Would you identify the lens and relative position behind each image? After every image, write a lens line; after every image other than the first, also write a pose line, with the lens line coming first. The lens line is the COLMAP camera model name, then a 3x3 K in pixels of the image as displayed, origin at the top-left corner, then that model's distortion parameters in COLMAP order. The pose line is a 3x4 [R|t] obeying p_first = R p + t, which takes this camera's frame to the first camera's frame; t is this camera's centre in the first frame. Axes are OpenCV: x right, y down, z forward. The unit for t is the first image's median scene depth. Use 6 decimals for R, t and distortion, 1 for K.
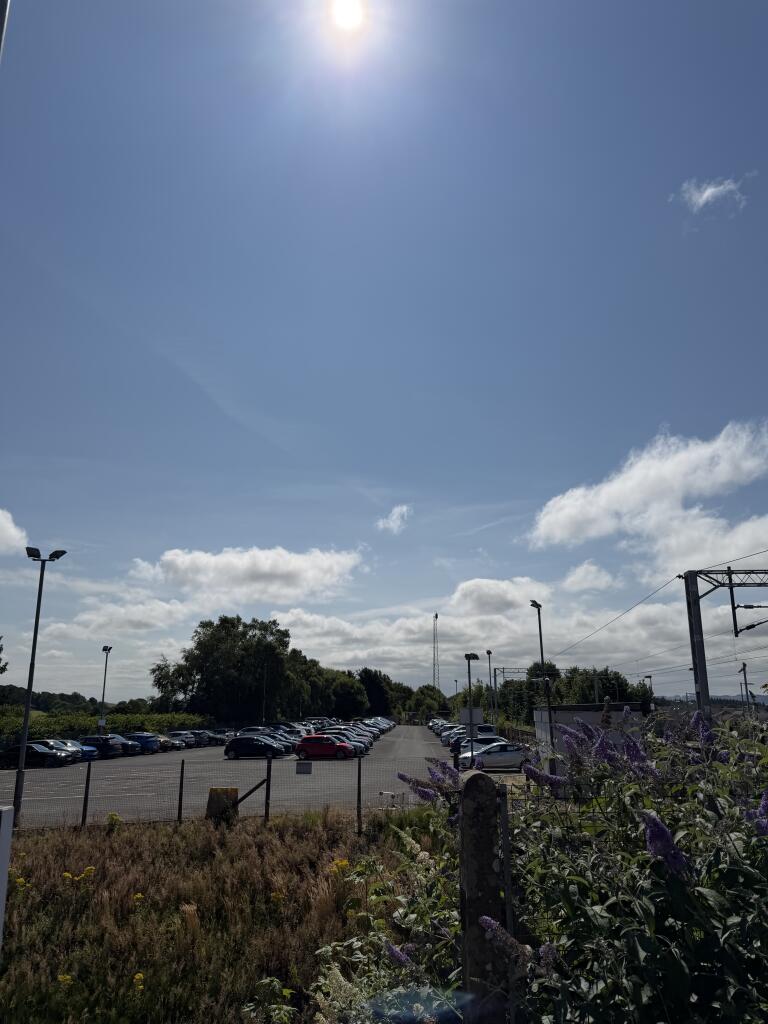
lens RADIAL K [[625.7, 0, 384.0], [0, 625.7, 512.0], [0, 0, 1]] dist [0.036535, -0.000092]
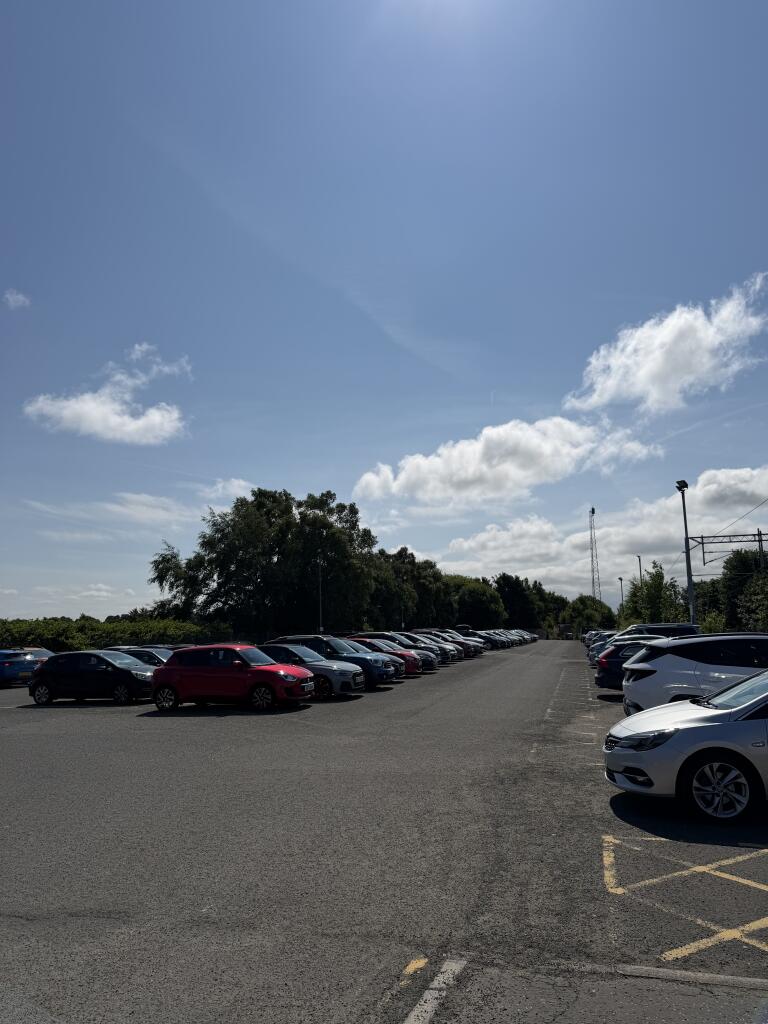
lens RADIAL K [[625.7, 0, 384.0], [0, 625.7, 512.0], [0, 0, 1]] dist [0.036535, -0.000092]
pose [[0.967911, -0.064610, -0.242846, 0.028196], [0.092783, 0.989983, 0.106415, 0.080378], [0.233538, -0.125532, 0.964210, 0.219501]]
